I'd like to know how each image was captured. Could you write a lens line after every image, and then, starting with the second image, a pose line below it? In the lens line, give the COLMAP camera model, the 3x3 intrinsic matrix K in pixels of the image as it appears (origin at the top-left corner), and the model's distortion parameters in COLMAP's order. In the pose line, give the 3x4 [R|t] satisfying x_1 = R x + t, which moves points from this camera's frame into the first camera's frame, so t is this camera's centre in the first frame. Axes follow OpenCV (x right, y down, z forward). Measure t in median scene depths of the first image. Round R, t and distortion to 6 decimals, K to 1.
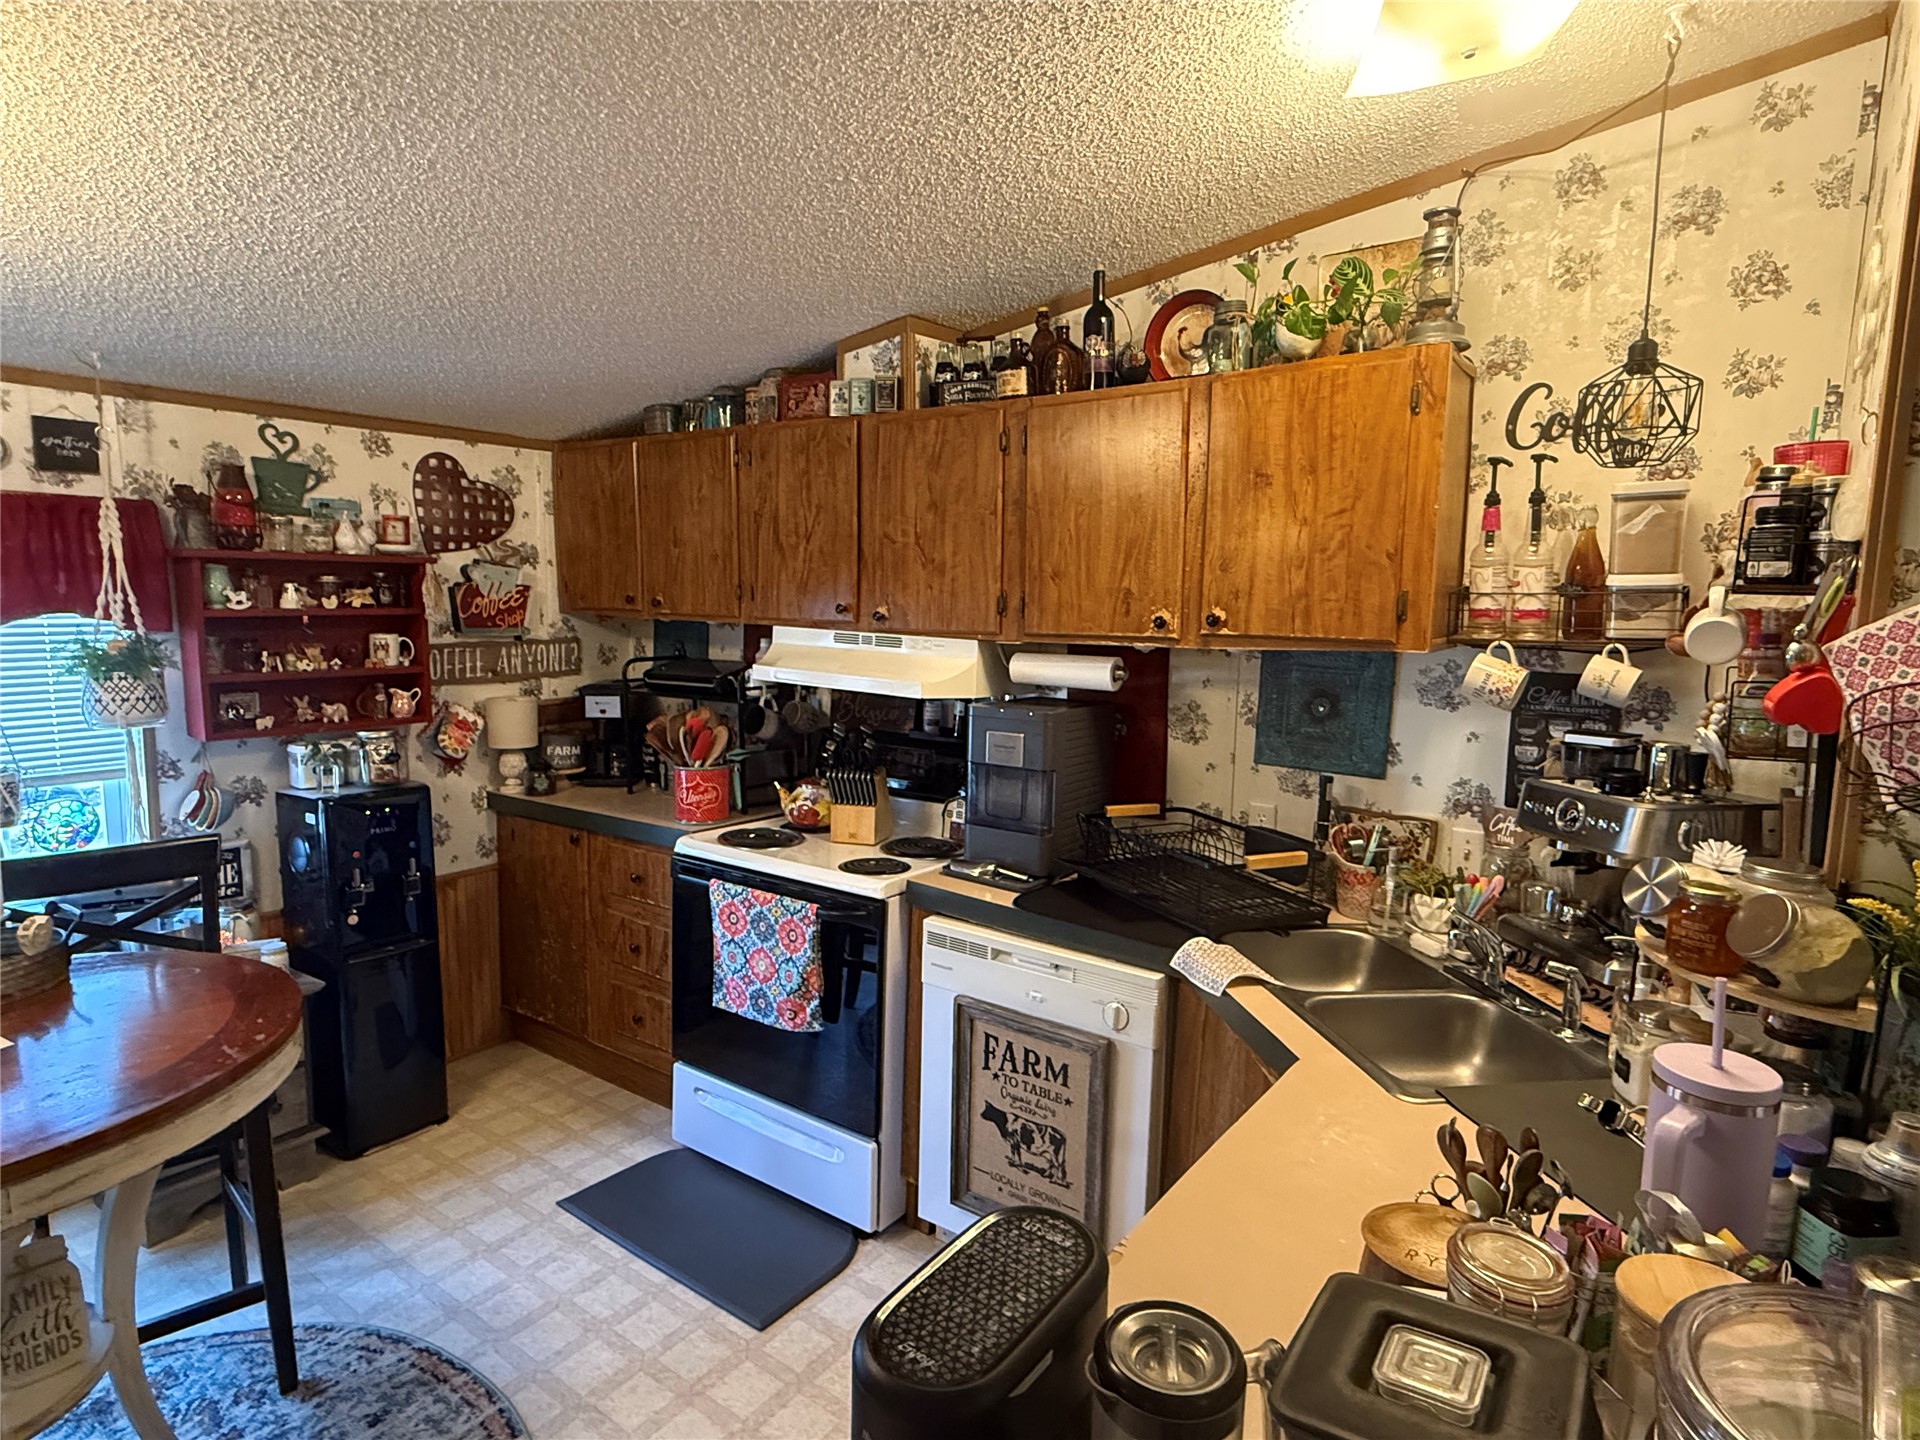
lens RADIAL K [[1032.5, 0, 951.7], [0, 1032.5, 722.8], [0, 0, 1]] dist [-0.002081, 0.000347]
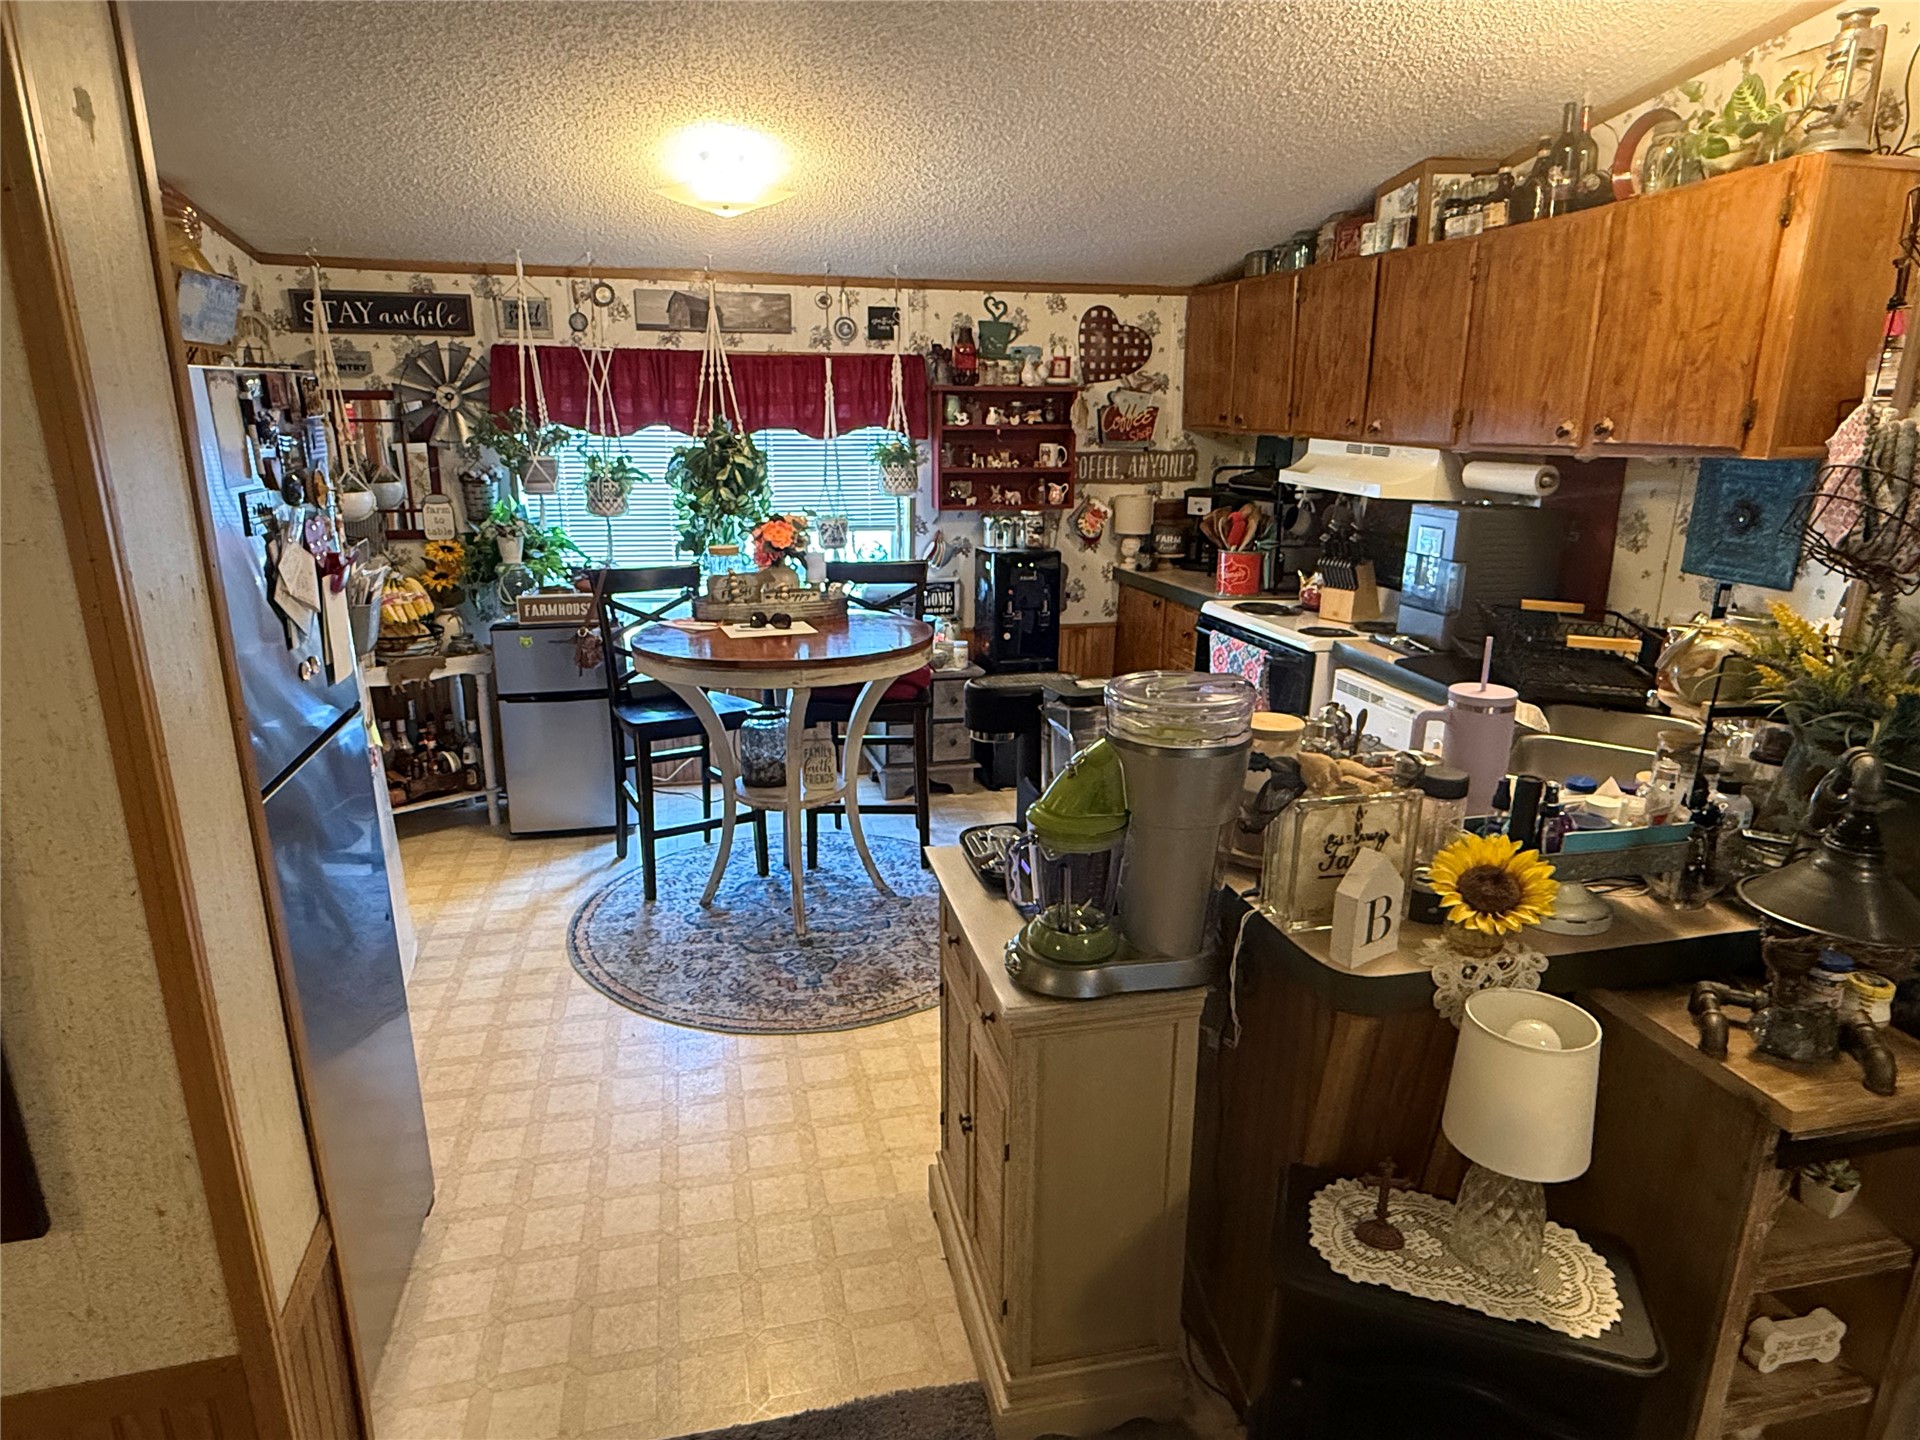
lens RADIAL K [[1129.7, 0, 953.2], [0, 1129.7, 723.0], [0, 0, 1]] dist [-0.001719, 0.000029]
pose [[0.760078, 0.162757, -0.629120, 0.456236], [-0.074555, 0.983575, 0.164382, 0.054235], [0.645541, -0.078039, 0.759728, -0.343749]]
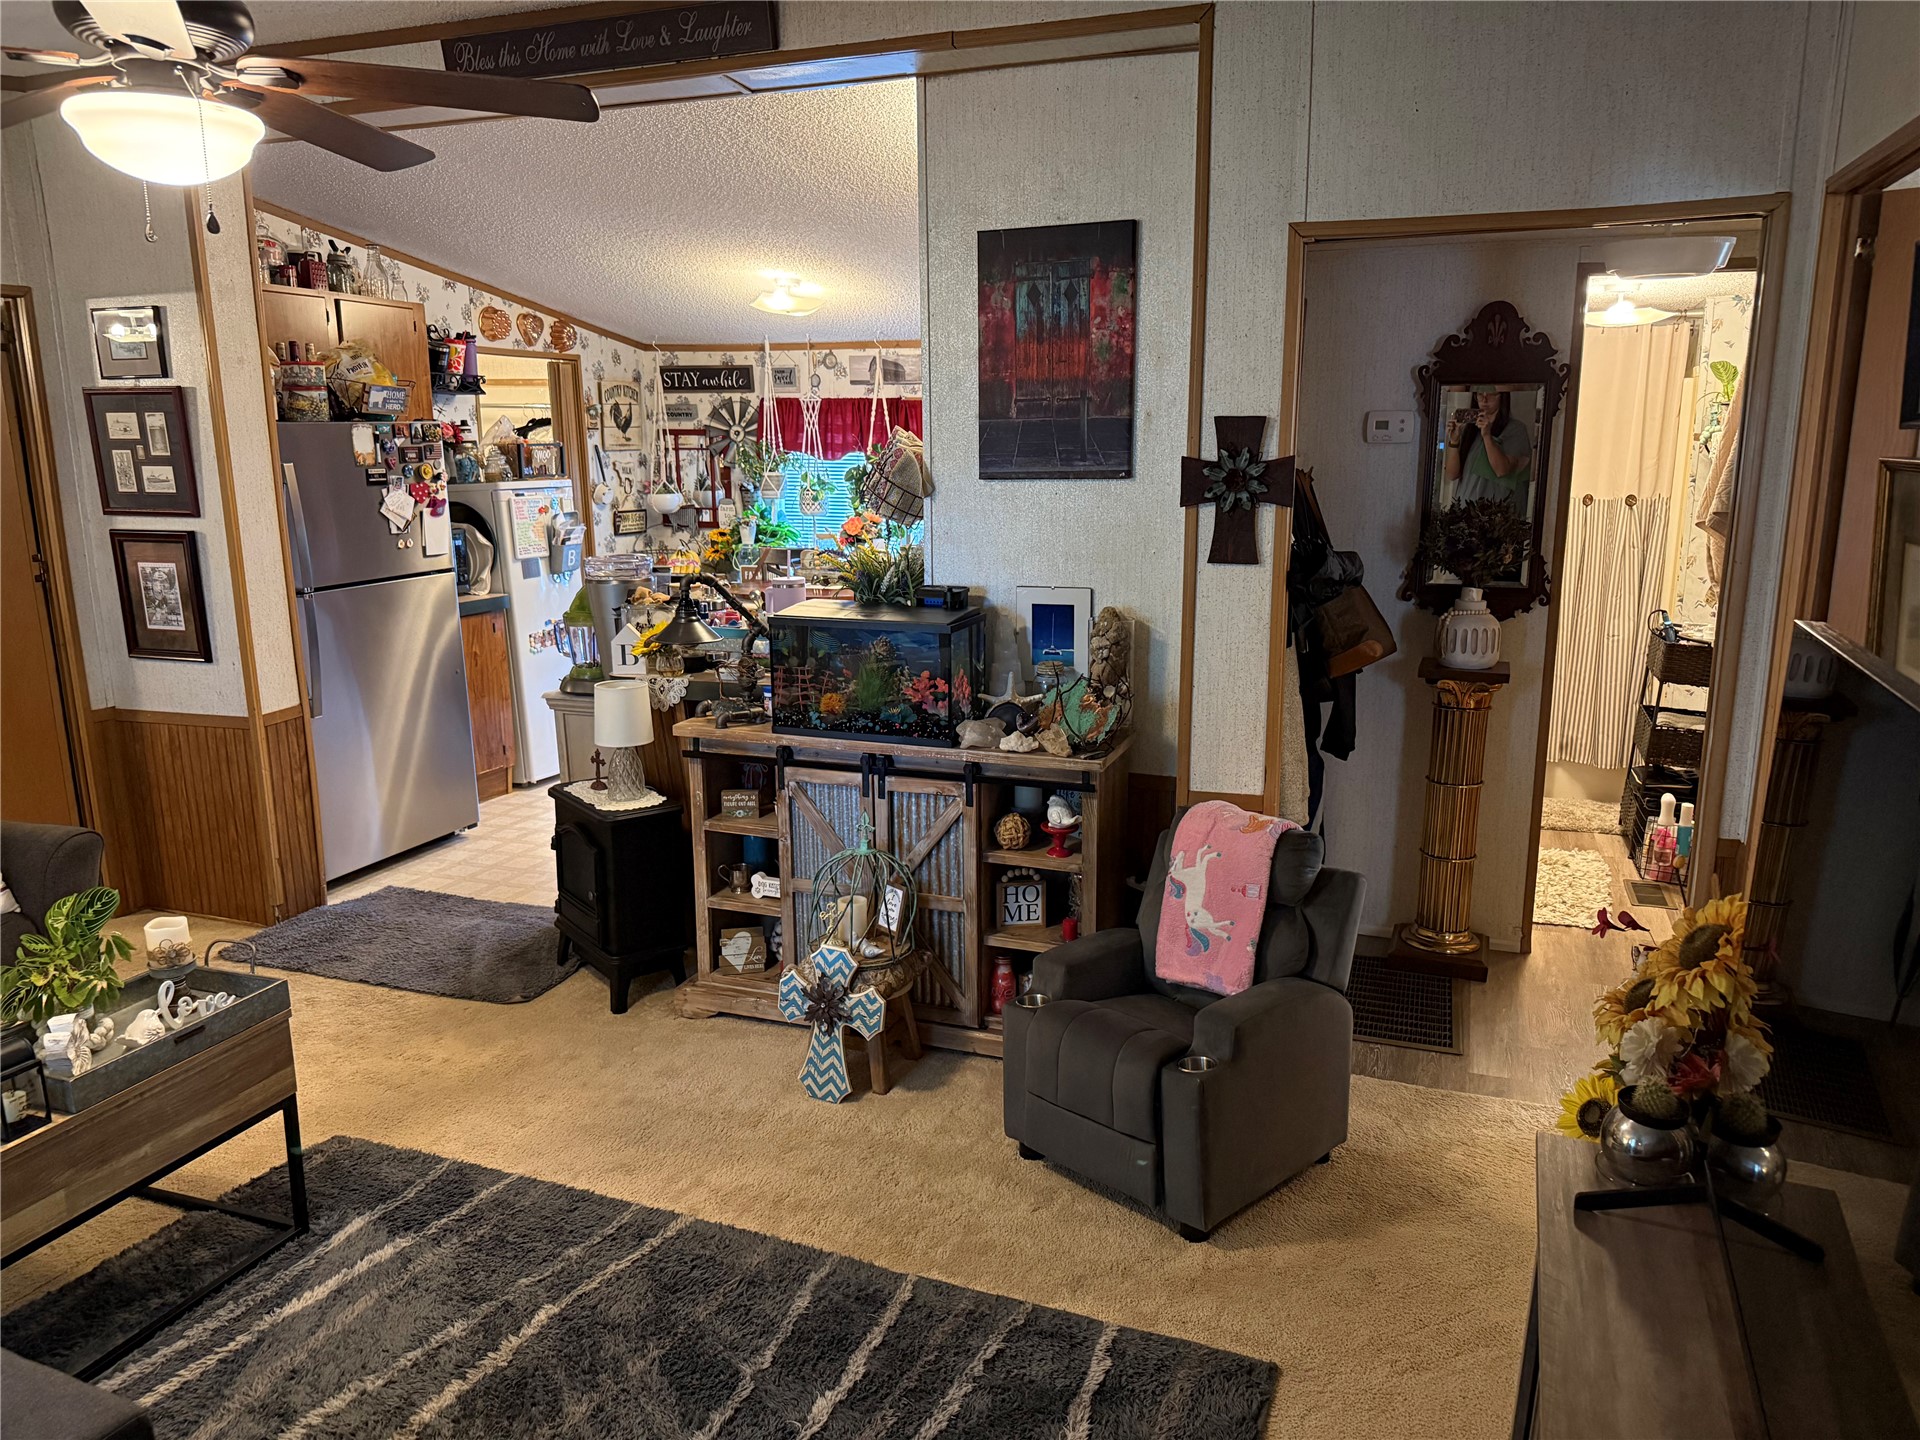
lens RADIAL K [[1345.4, 0, 967.1], [0, 1345.4, 729.0], [0, 0, 1]] dist [0.062636, -0.083926]
pose [[0.277063, 0.183319, -0.943202, 1.801955], [-0.110636, 0.981189, 0.158203, 0.024745], [0.954461, 0.060520, 0.292133, 0.122473]]
